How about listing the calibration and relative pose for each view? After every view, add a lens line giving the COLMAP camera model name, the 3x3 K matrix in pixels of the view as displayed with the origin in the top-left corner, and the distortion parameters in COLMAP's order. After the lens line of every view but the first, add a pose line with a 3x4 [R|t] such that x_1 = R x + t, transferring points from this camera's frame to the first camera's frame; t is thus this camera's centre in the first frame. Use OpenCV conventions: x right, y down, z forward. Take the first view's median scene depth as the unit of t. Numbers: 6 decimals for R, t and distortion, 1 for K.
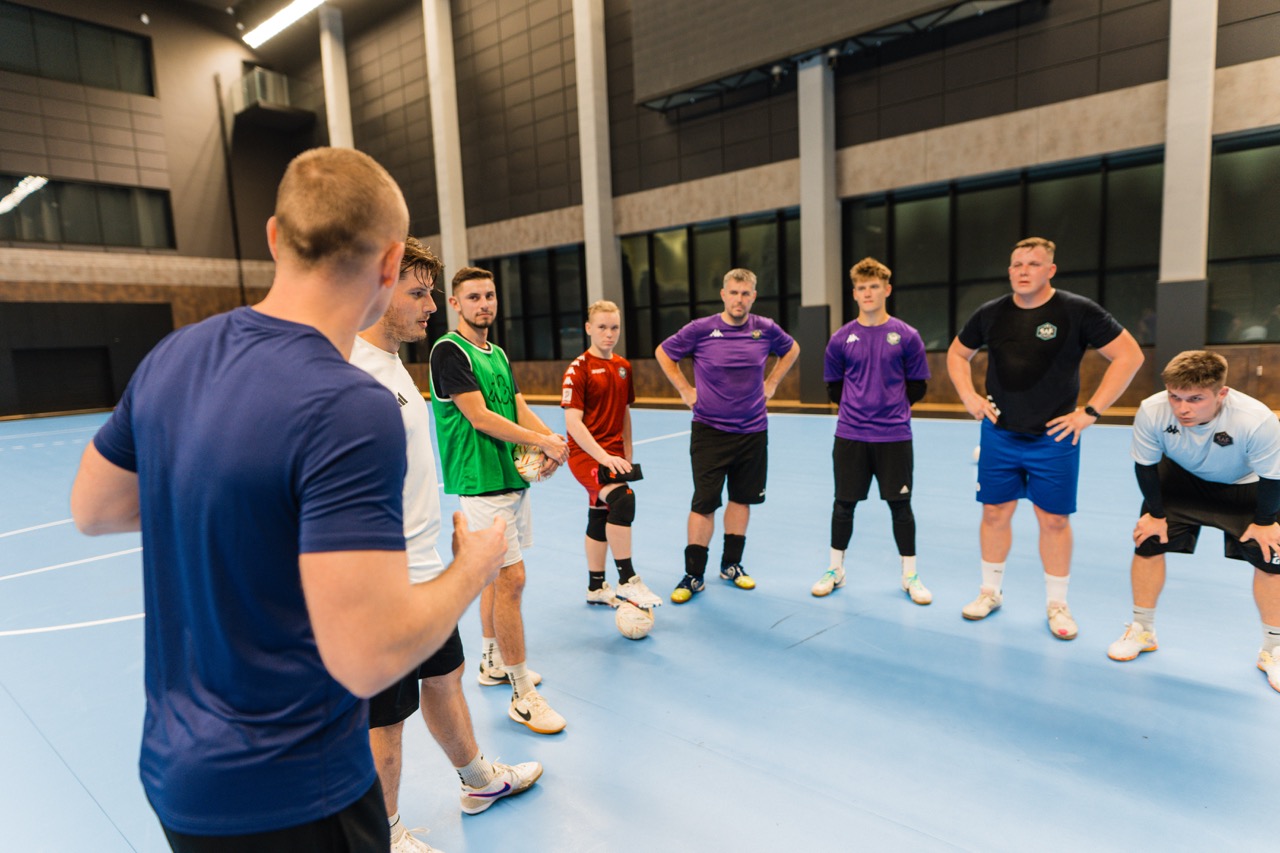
lens RADIAL K [[744.8, 0, 651.3], [0, 744.8, 425.1], [0, 0, 1]] dist [-0.001638, -0.000115]
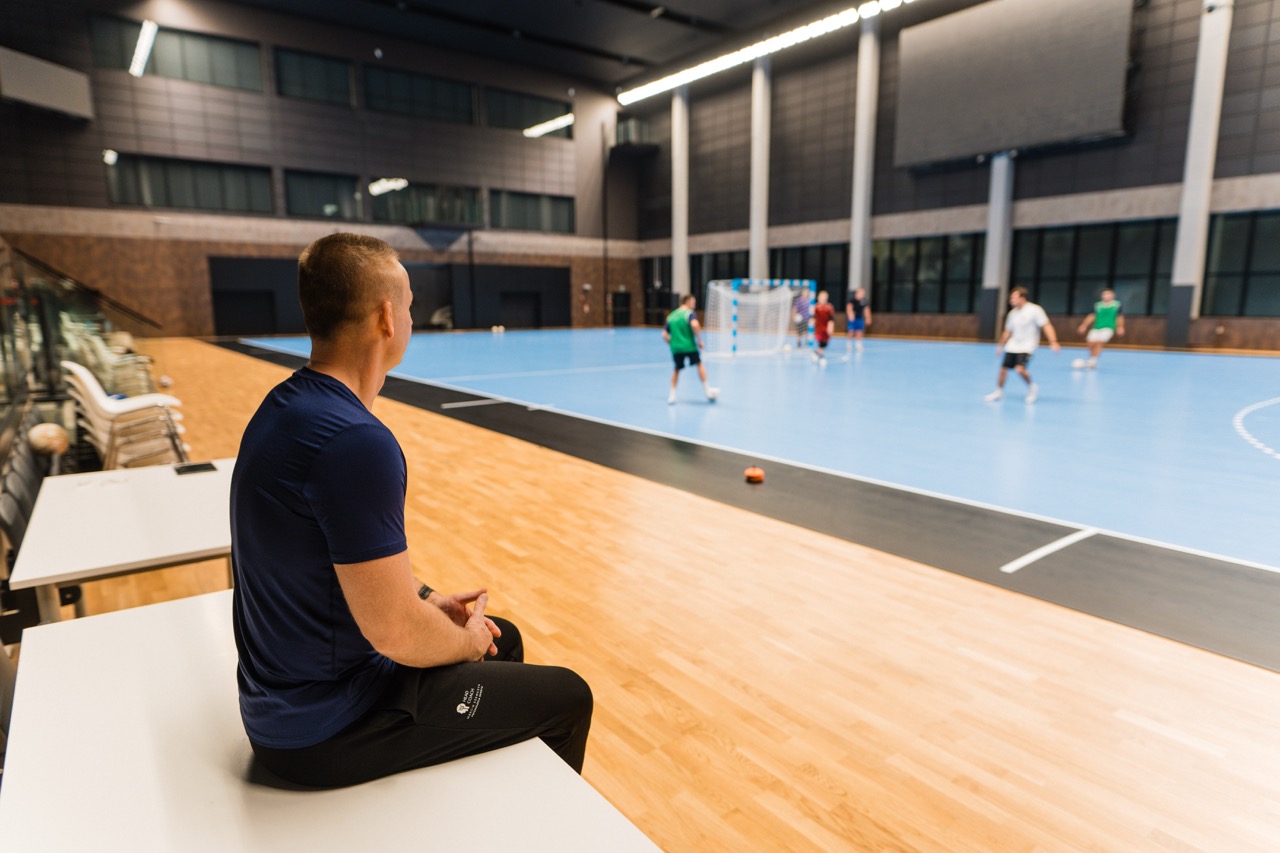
lens RADIAL K [[744.8, 0, 634.2], [0, 744.8, 425.1], [0, 0, 1]] dist [-0.001638, -0.000115]
pose [[0.970938, 0.080442, -0.225408, -0.175608], [-0.067952, 0.995720, 0.062644, 0.112530], [0.229482, -0.045507, 0.972248, -0.914328]]
